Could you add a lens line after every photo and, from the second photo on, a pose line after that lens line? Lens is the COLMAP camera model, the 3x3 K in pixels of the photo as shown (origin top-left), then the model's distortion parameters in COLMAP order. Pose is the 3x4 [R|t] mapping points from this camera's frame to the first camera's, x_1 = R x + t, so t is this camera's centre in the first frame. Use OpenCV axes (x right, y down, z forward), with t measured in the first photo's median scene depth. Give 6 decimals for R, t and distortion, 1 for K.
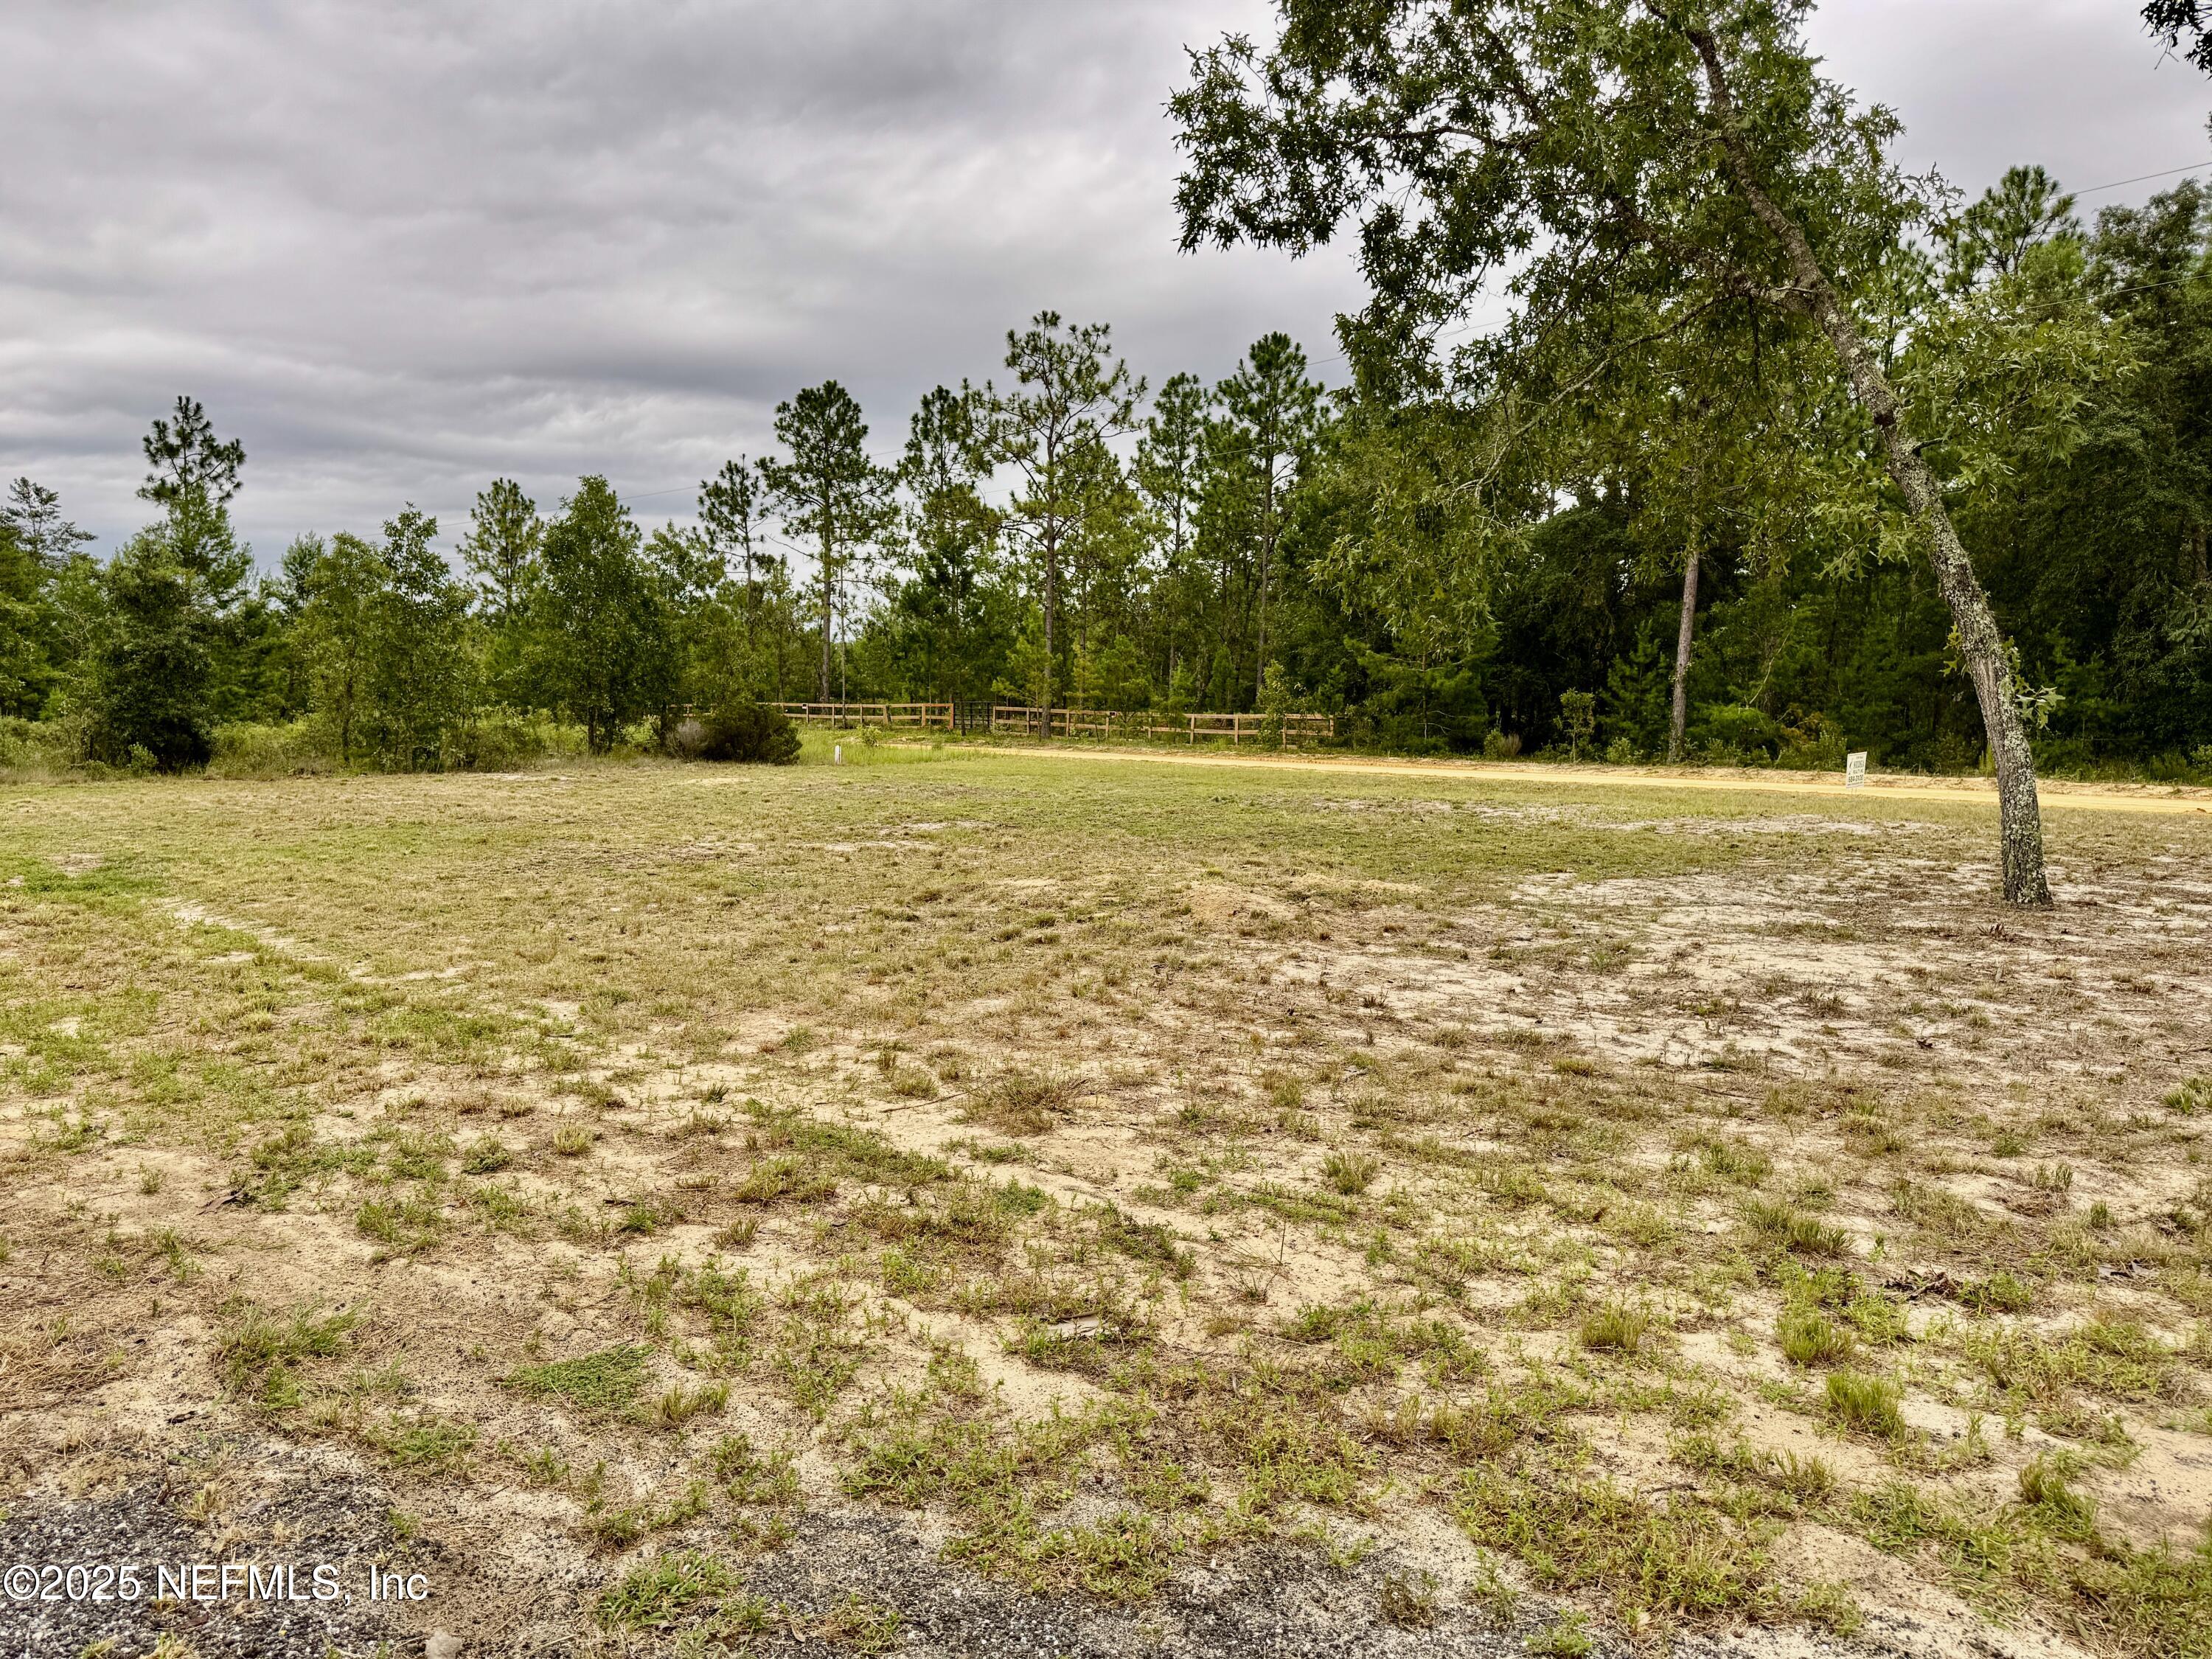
lens RADIAL K [[1533.9, 0, 1106.0], [0, 1533.9, 829.5], [0, 0, 1]] dist [0.054095, -0.082461]
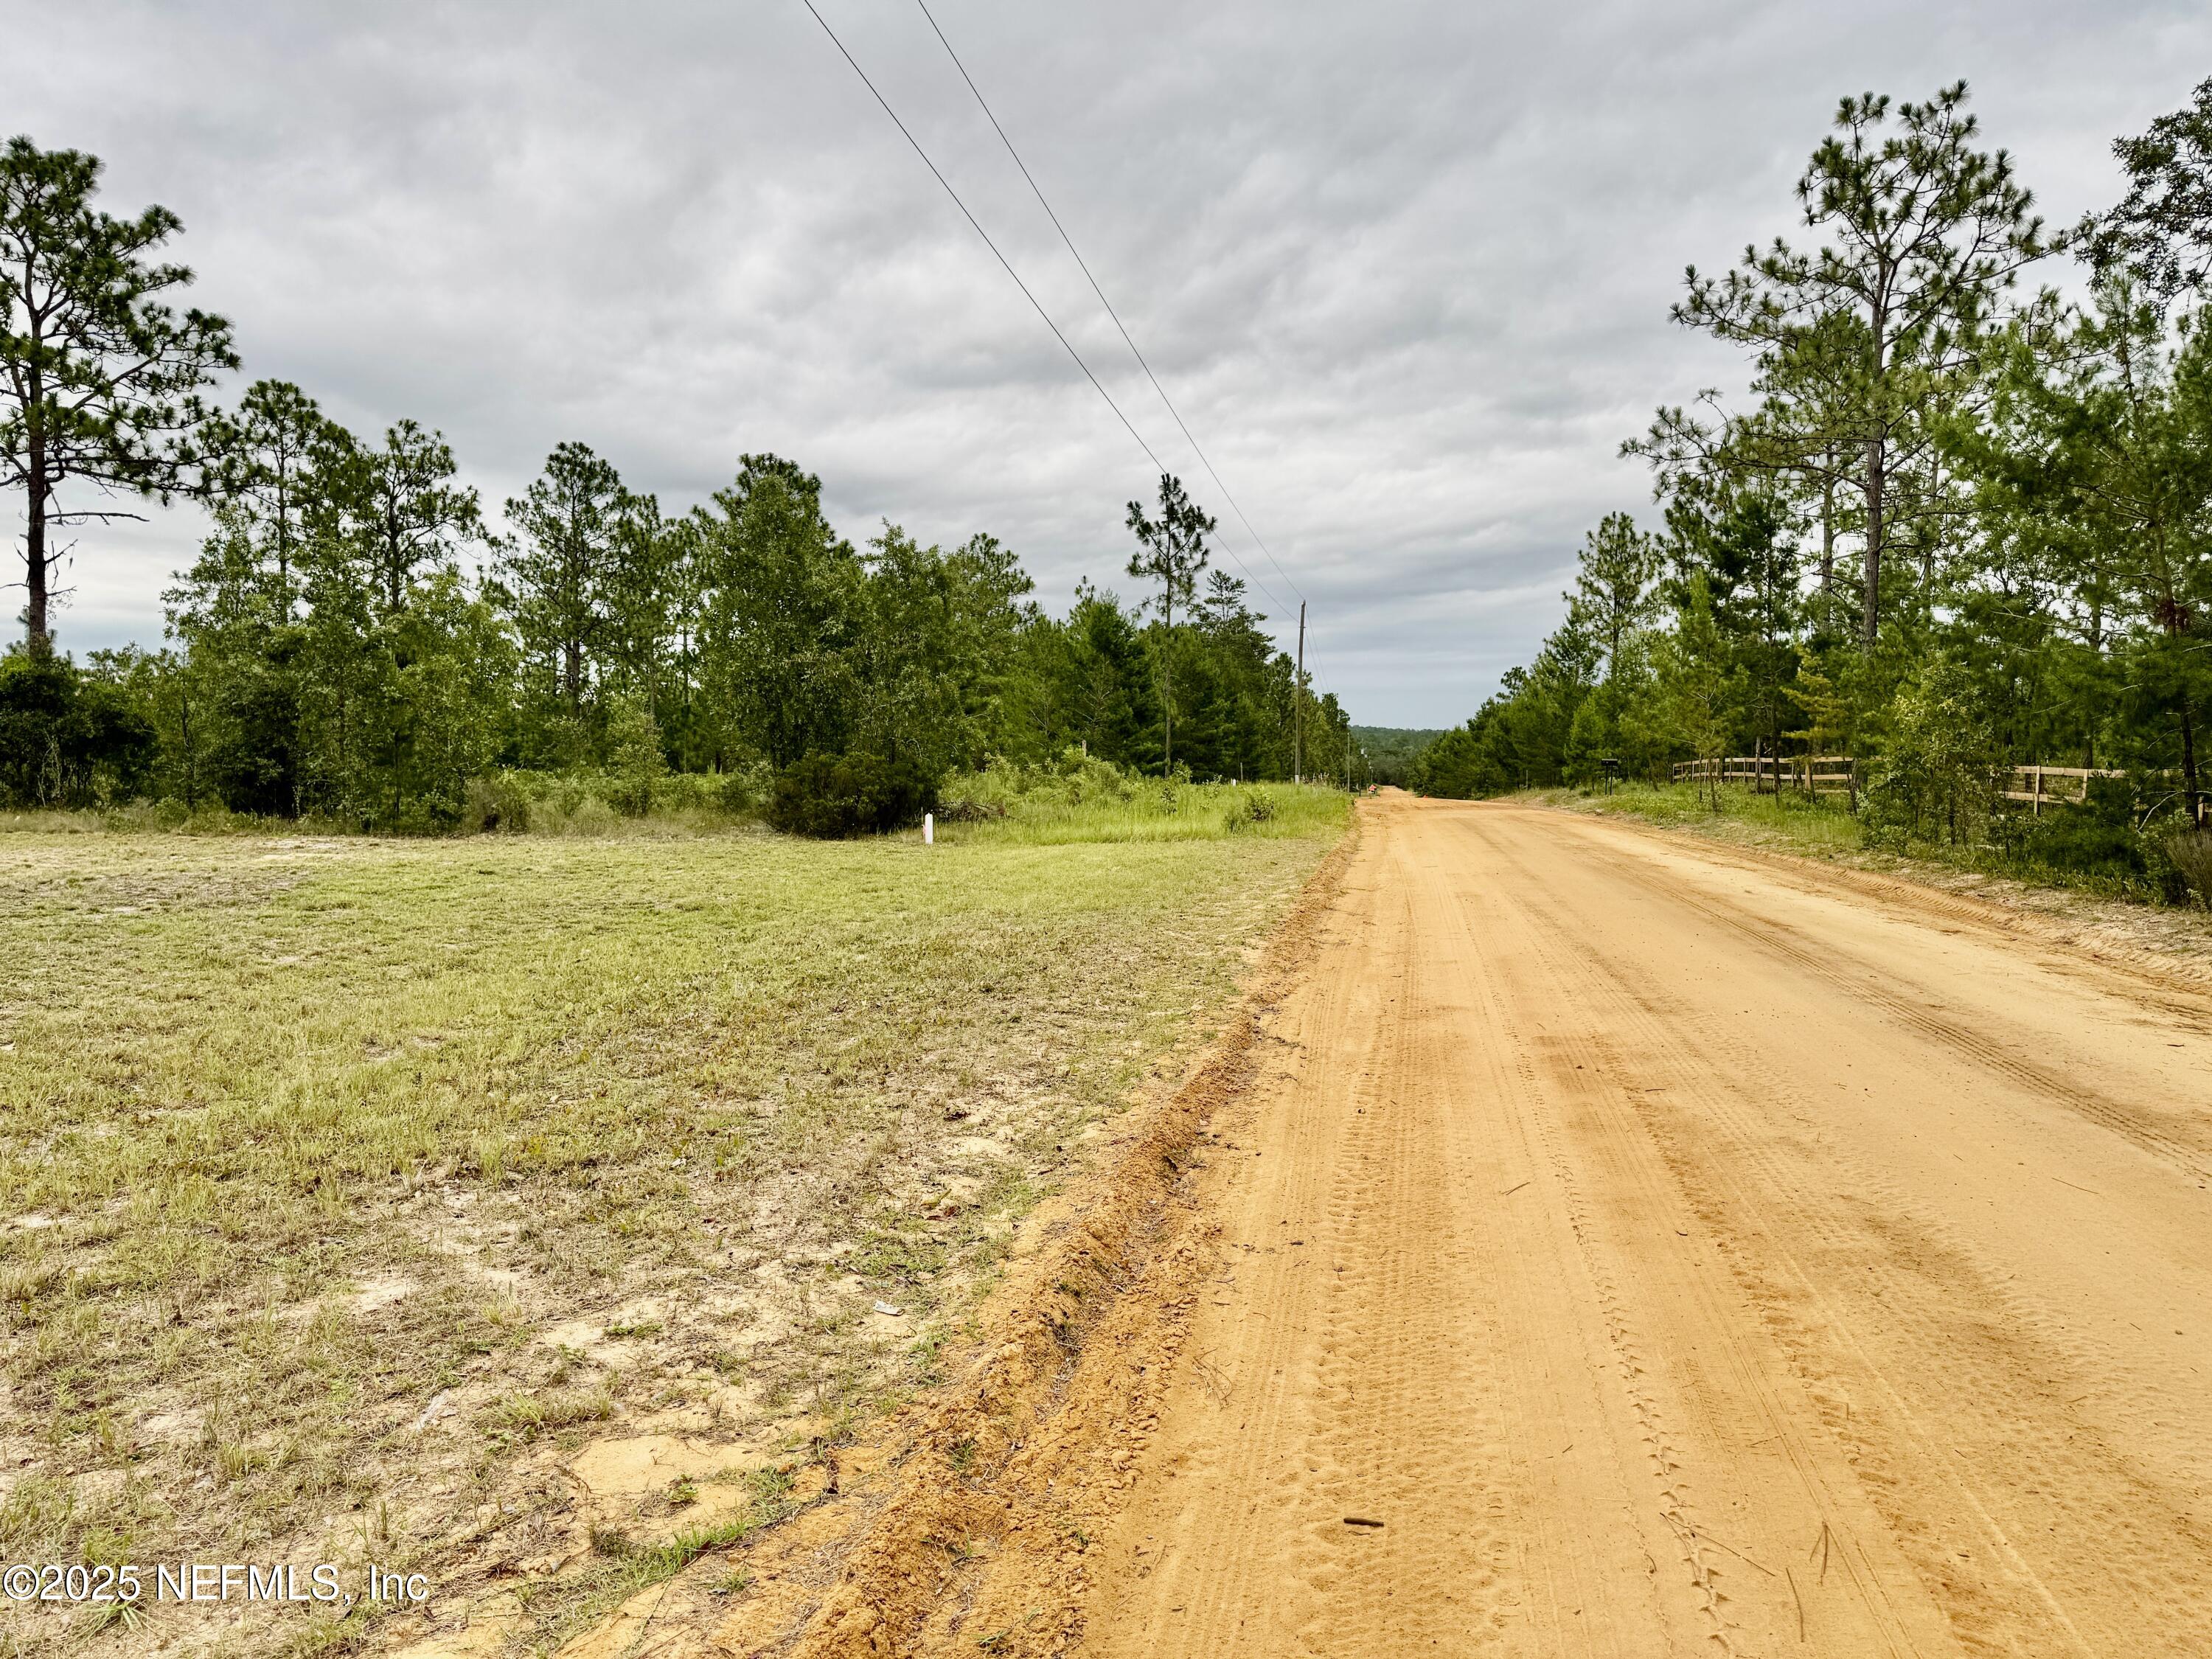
lens RADIAL K [[1533.9, 0, 1106.0], [0, 1533.9, 829.5], [0, 0, 1]] dist [0.054095, -0.082461]
pose [[0.567231, 0.028204, -0.823076, 0.276415], [-0.062225, 0.998024, -0.008684, -0.027269], [0.821205, 0.056142, 0.567865, 0.403913]]
